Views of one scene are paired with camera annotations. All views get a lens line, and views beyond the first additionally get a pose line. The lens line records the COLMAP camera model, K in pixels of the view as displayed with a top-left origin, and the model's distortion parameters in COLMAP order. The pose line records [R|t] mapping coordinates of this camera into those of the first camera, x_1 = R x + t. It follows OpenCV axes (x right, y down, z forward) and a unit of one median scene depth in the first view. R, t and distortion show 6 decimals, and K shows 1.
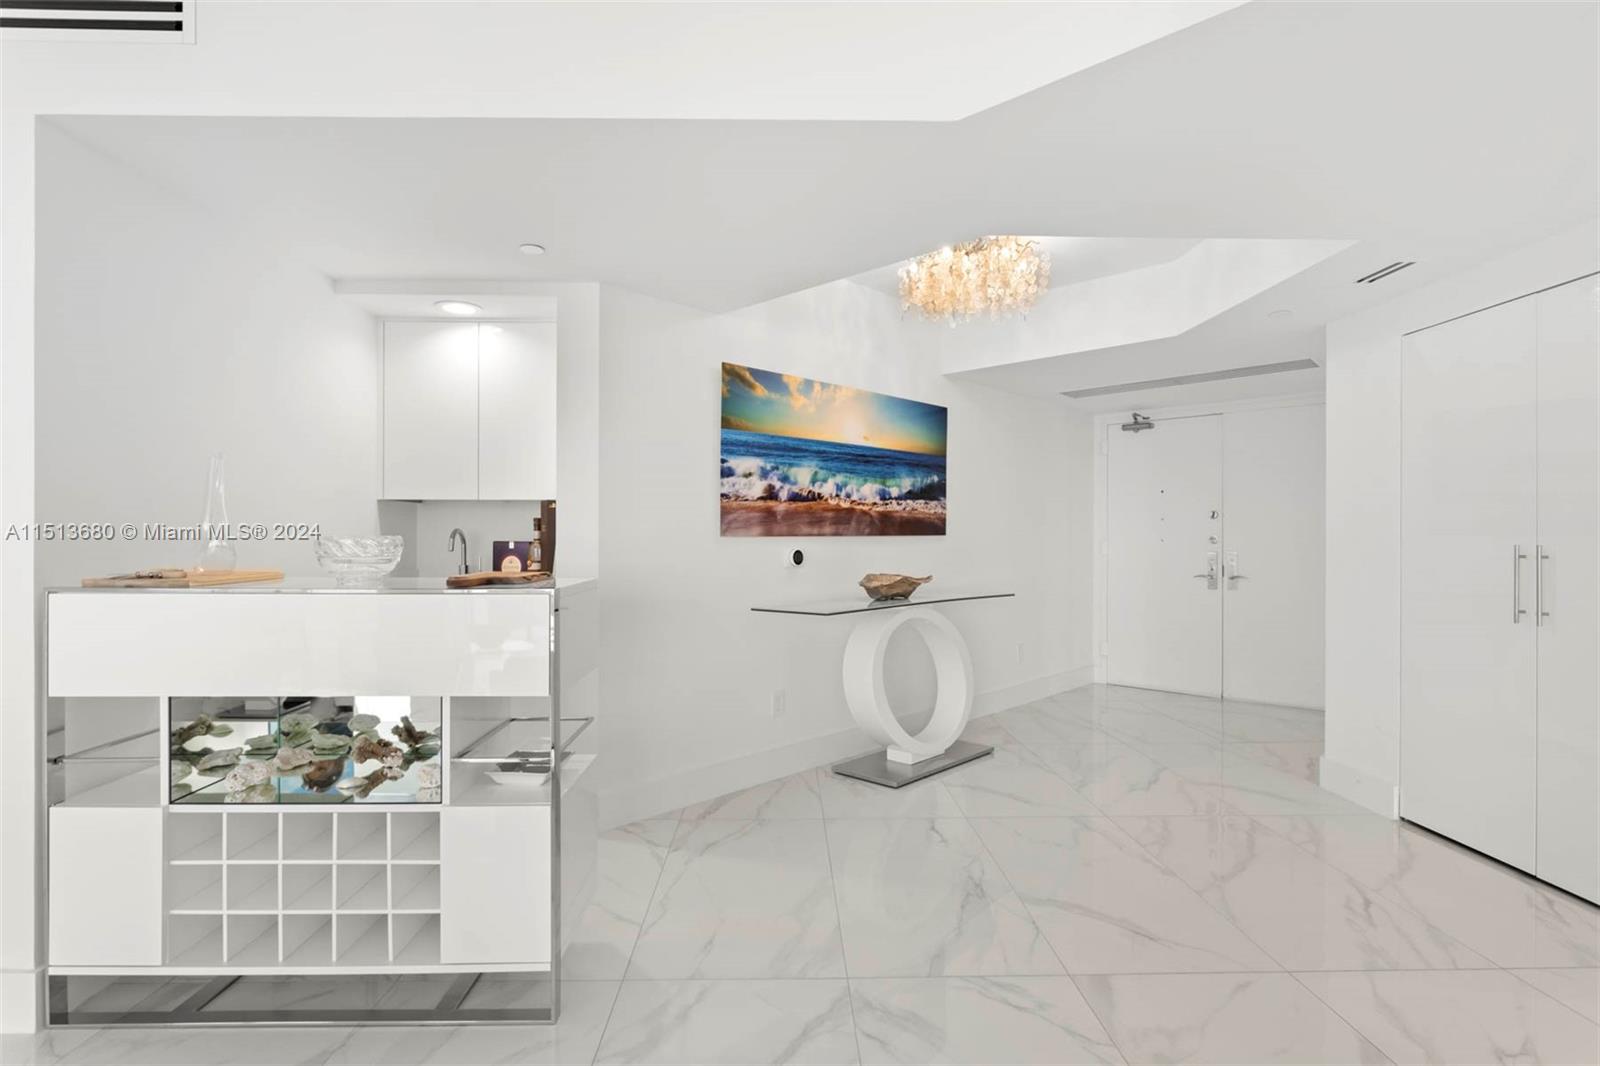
lens RADIAL K [[794.3, 0, 800.0], [0, 794.3, 533.0], [0, 0, 1]] dist [-0.009385, 0.000374]
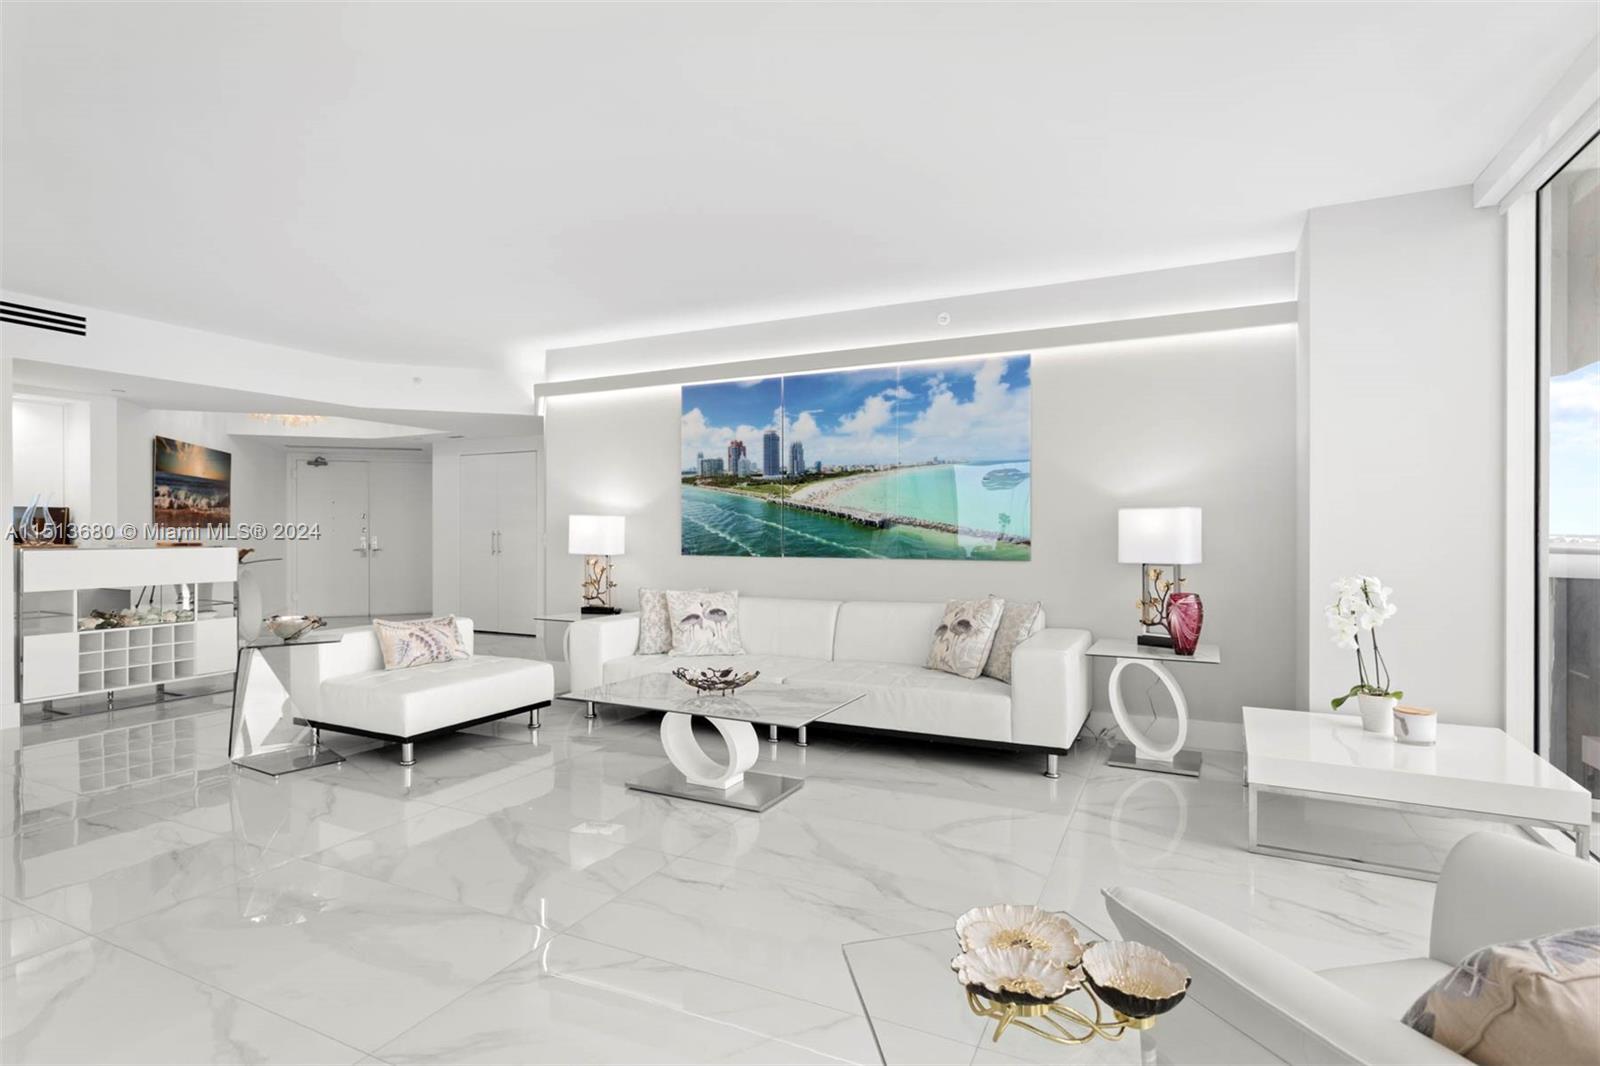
lens RADIAL K [[794.3, 0, 800.0], [0, 794.3, 533.0], [0, 0, 1]] dist [-0.009385, 0.000374]
pose [[0.457077, -0.009058, 0.889381, -0.994649], [-0.000170, 0.999947, 0.010272, -0.003821], [-0.889427, -0.004846, 0.457051, -1.134391]]
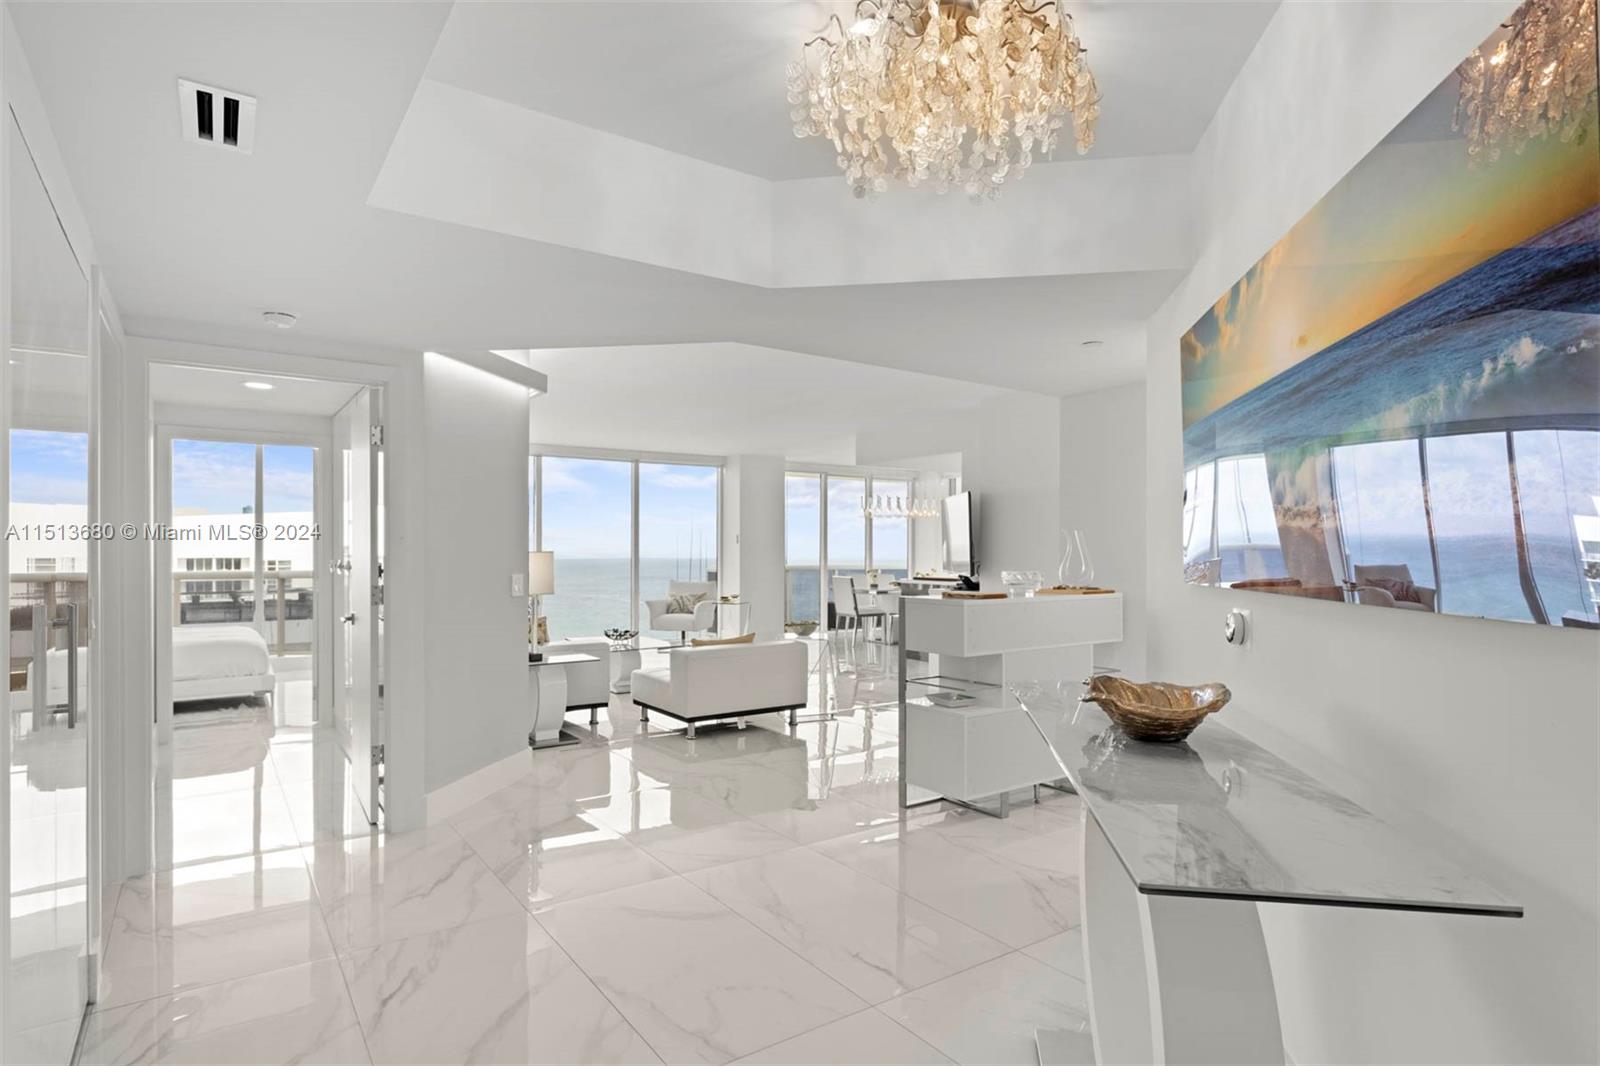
lens RADIAL K [[863.1, 0, 801.8], [0, 863.1, 553.8], [0, 0, 1]] dist [0.000194, 0.000048]
pose [[-0.833664, -0.003785, -0.552259, 0.569549], [-0.002214, 0.999991, -0.003512, -0.017115], [0.552268, -0.001705, -0.833665, 1.352047]]
